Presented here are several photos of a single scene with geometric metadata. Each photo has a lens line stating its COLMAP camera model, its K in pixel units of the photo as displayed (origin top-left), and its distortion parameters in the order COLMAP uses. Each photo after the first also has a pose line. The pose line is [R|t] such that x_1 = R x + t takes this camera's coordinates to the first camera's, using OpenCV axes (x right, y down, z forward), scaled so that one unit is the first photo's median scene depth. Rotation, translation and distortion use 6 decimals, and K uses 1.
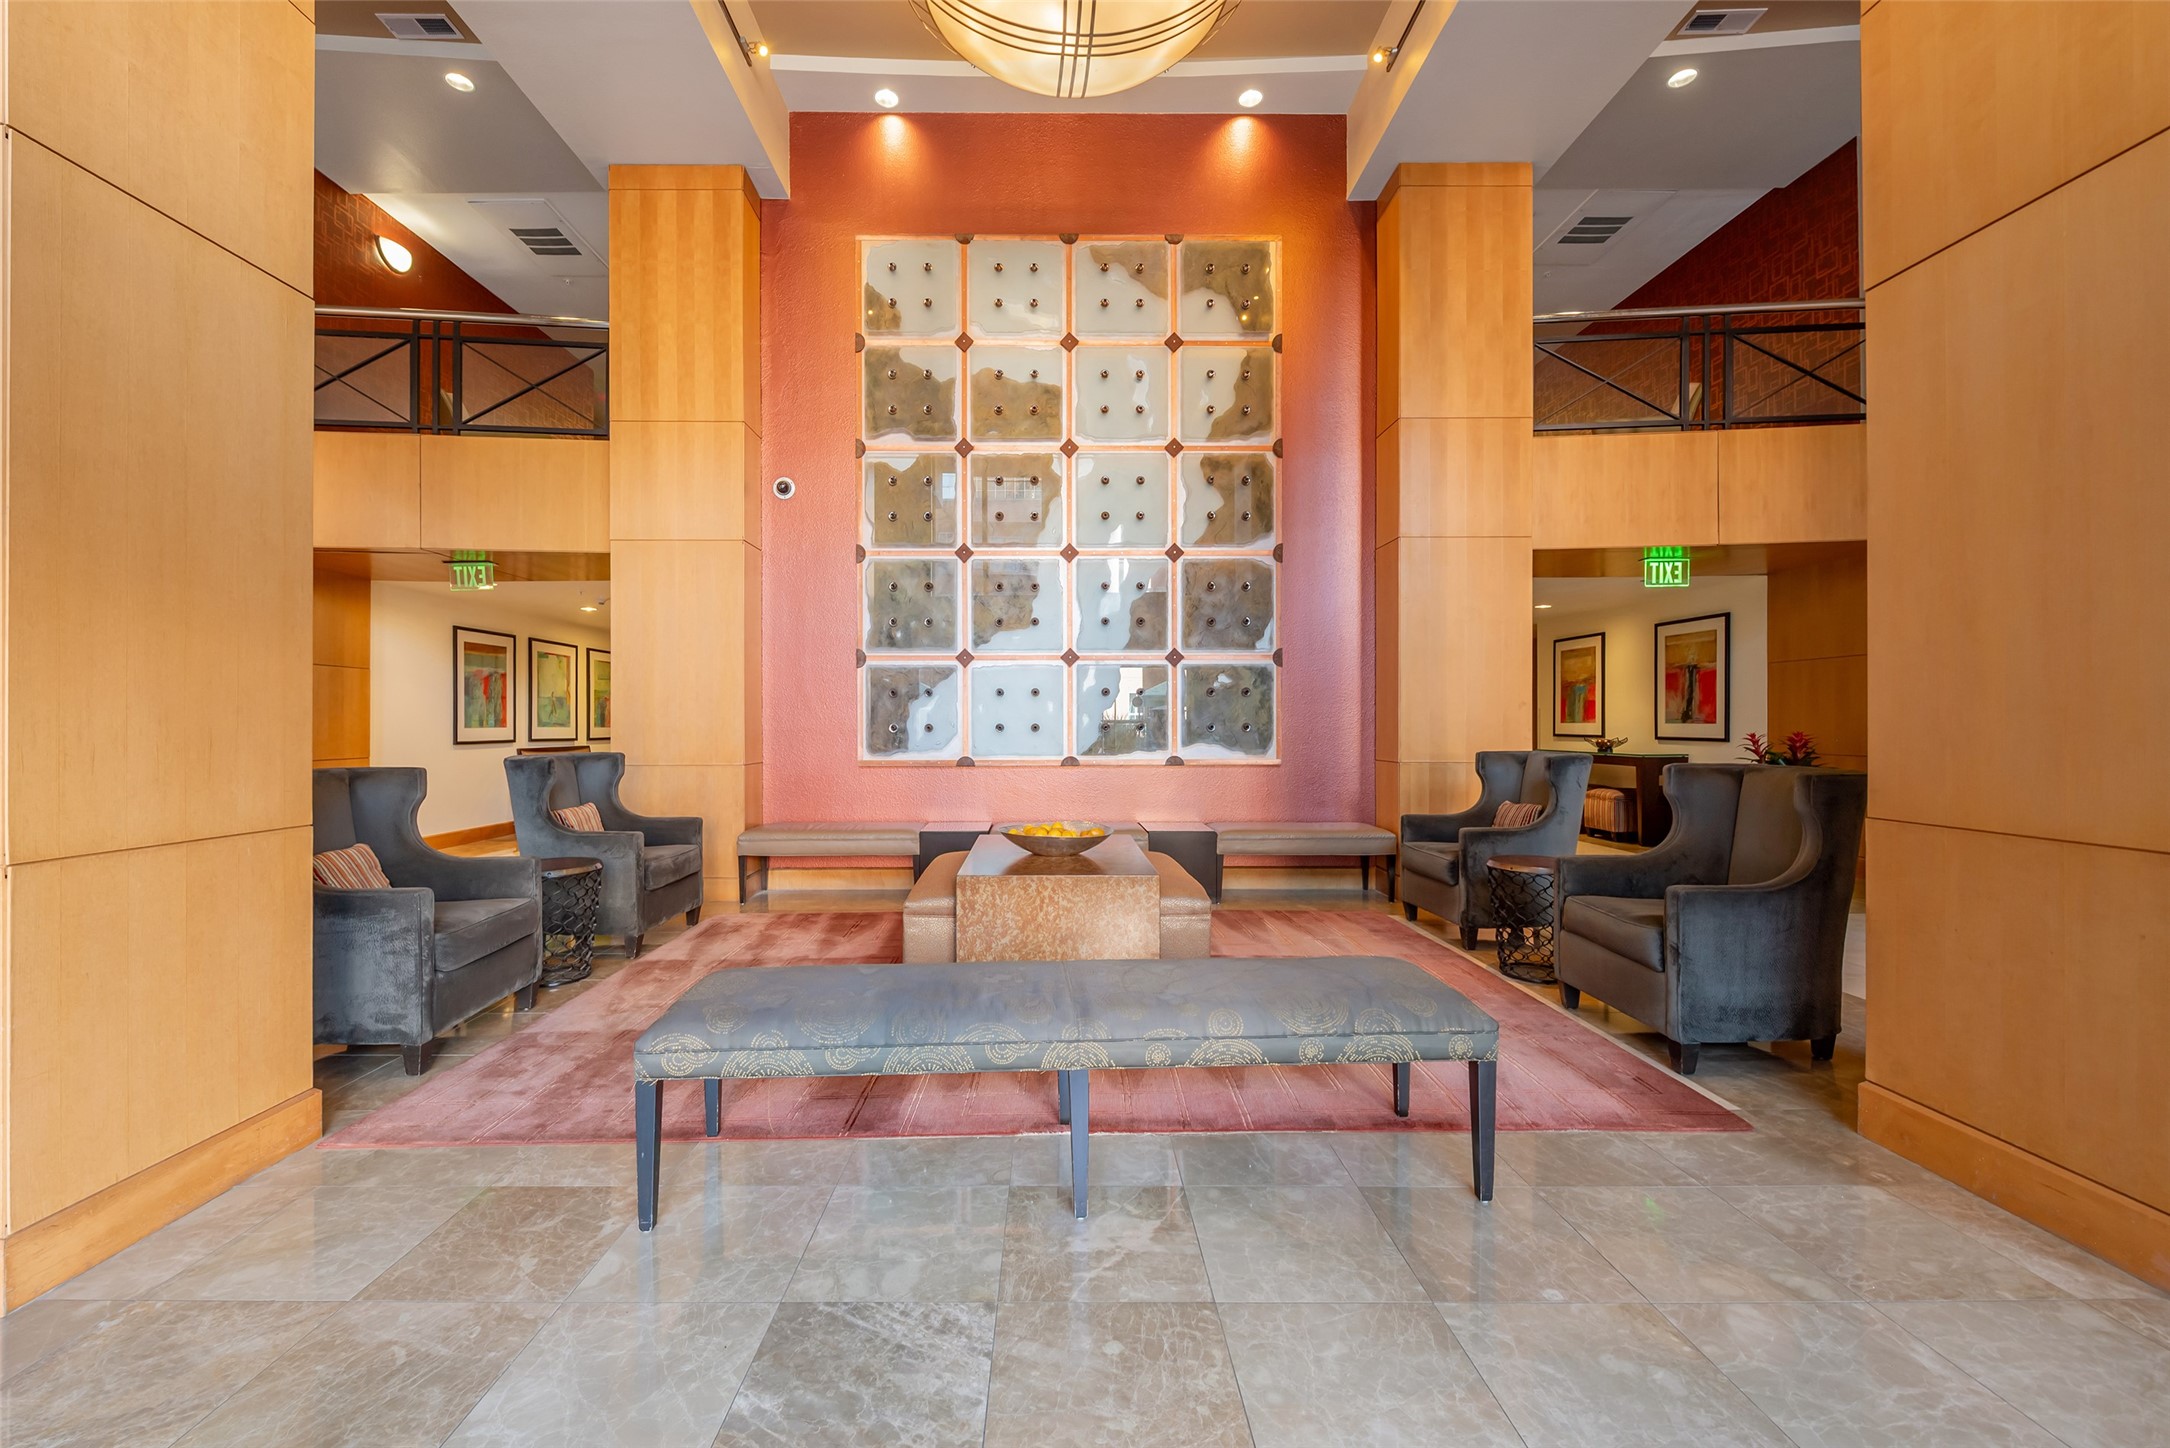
lens RADIAL K [[845.9, 0, 1044.5], [0, 845.9, 722.1], [0, 0, 1]] dist [-0.002758, -0.001596]
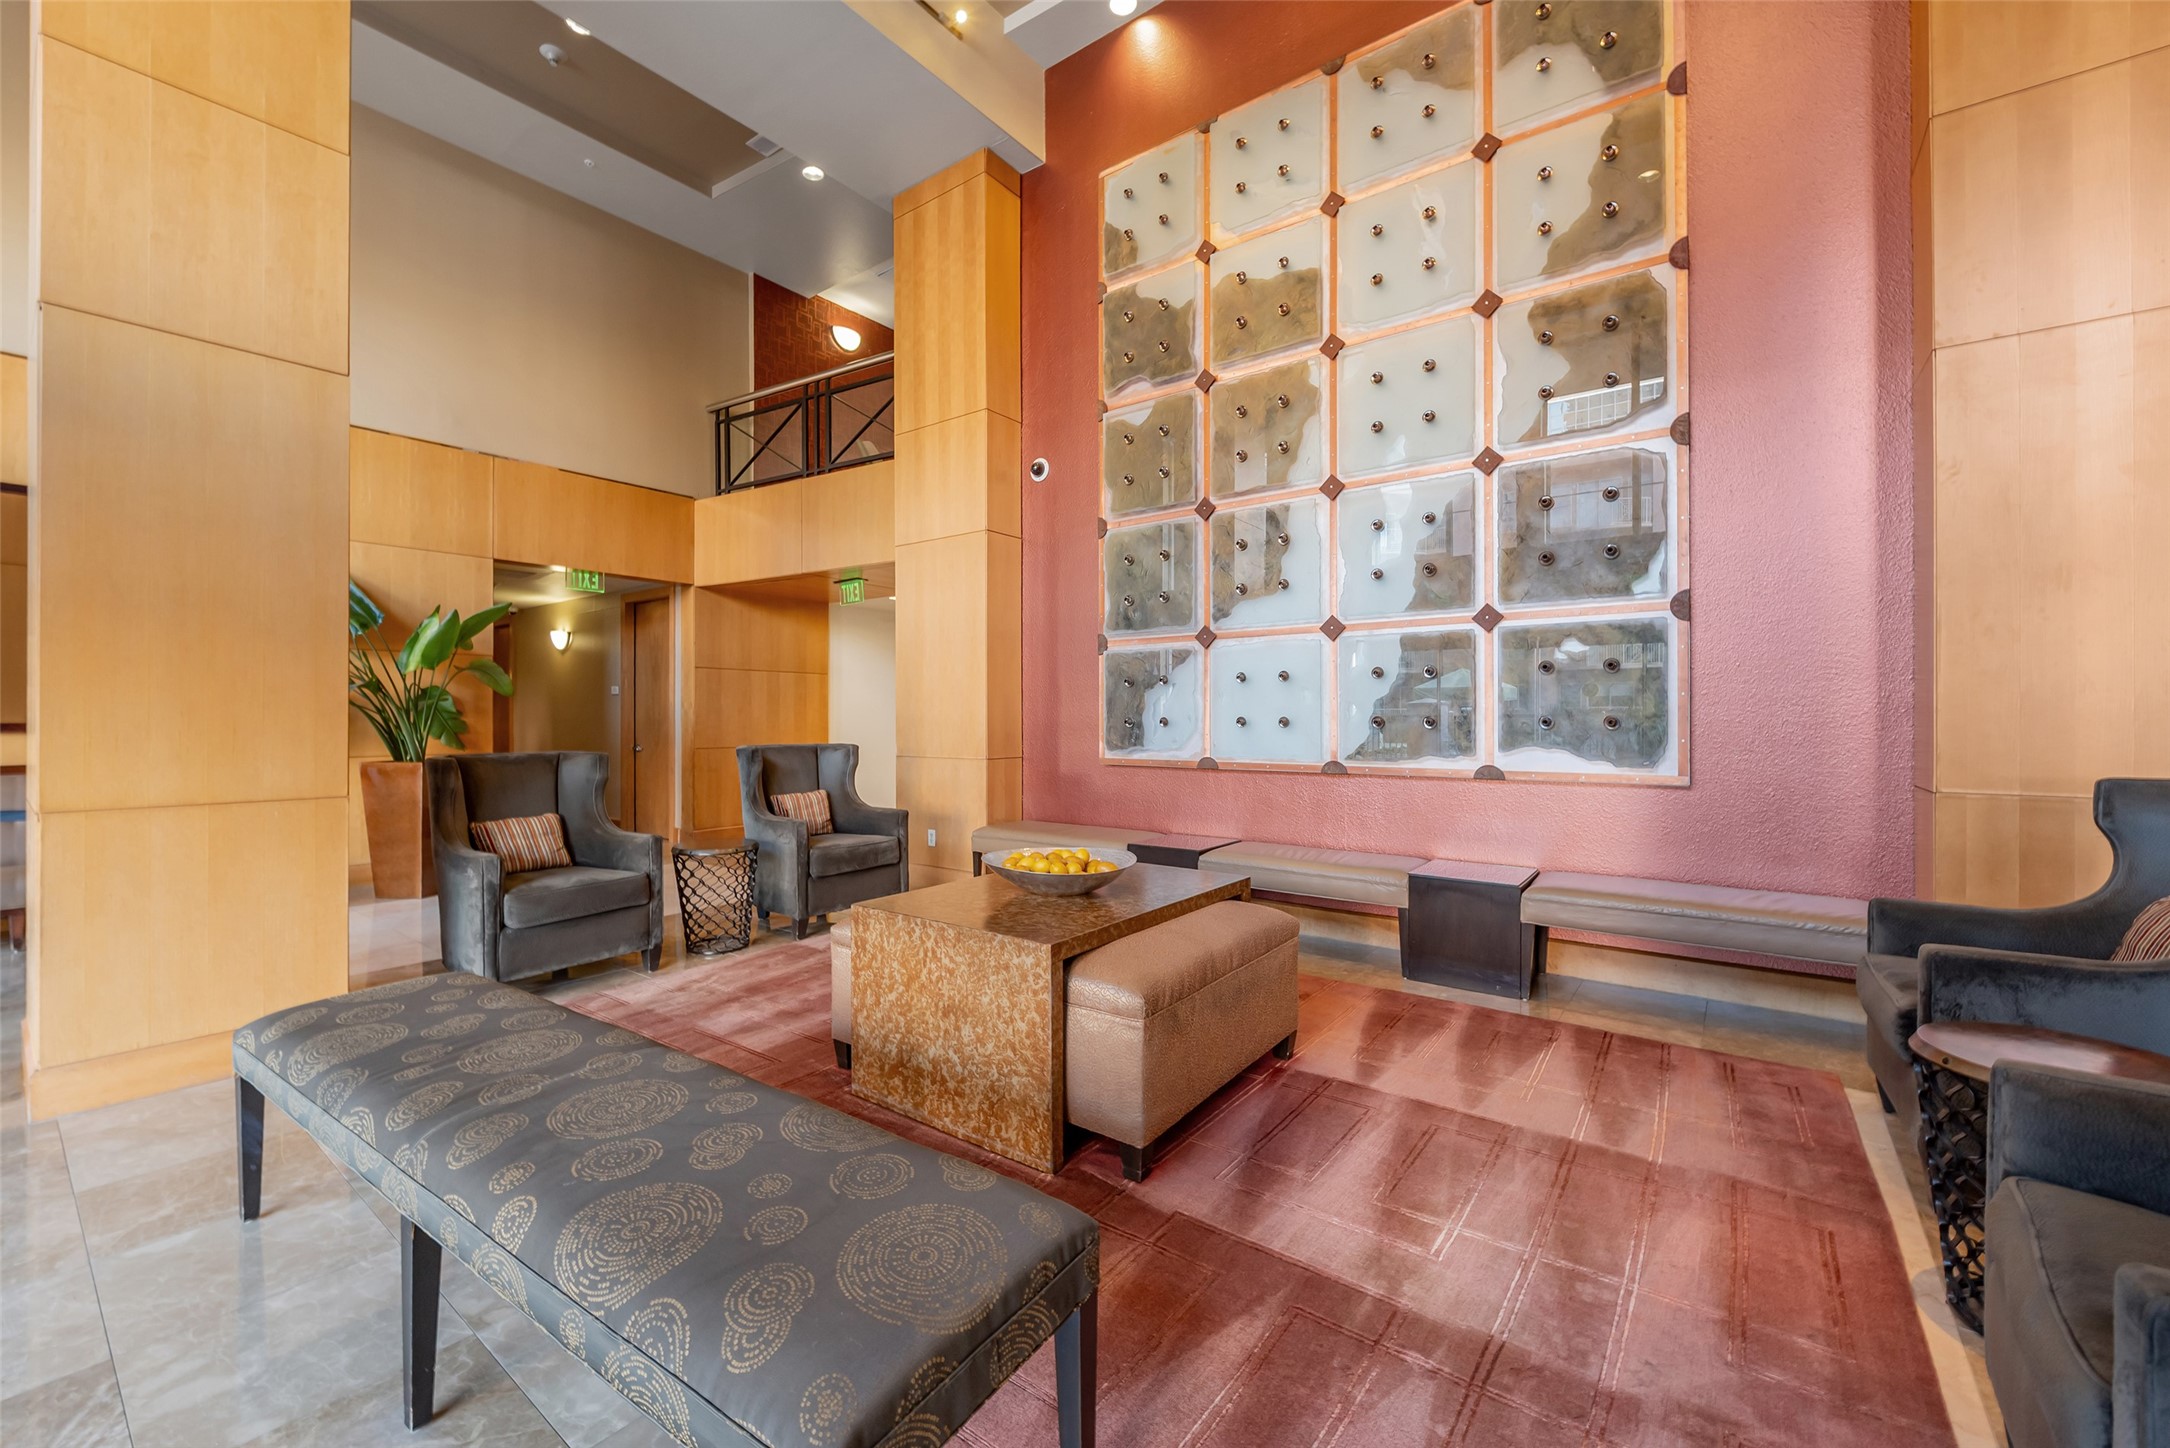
lens RADIAL K [[845.9, 0, 1080.5], [0, 845.9, 720.4], [0, 0, 1]] dist [-0.002758, -0.001596]
pose [[0.792648, 0.001116, -0.609679, 0.309089], [0.001113, 0.999994, 0.003278, 0.002392], [0.609679, -0.003277, 0.792642, 0.274027]]
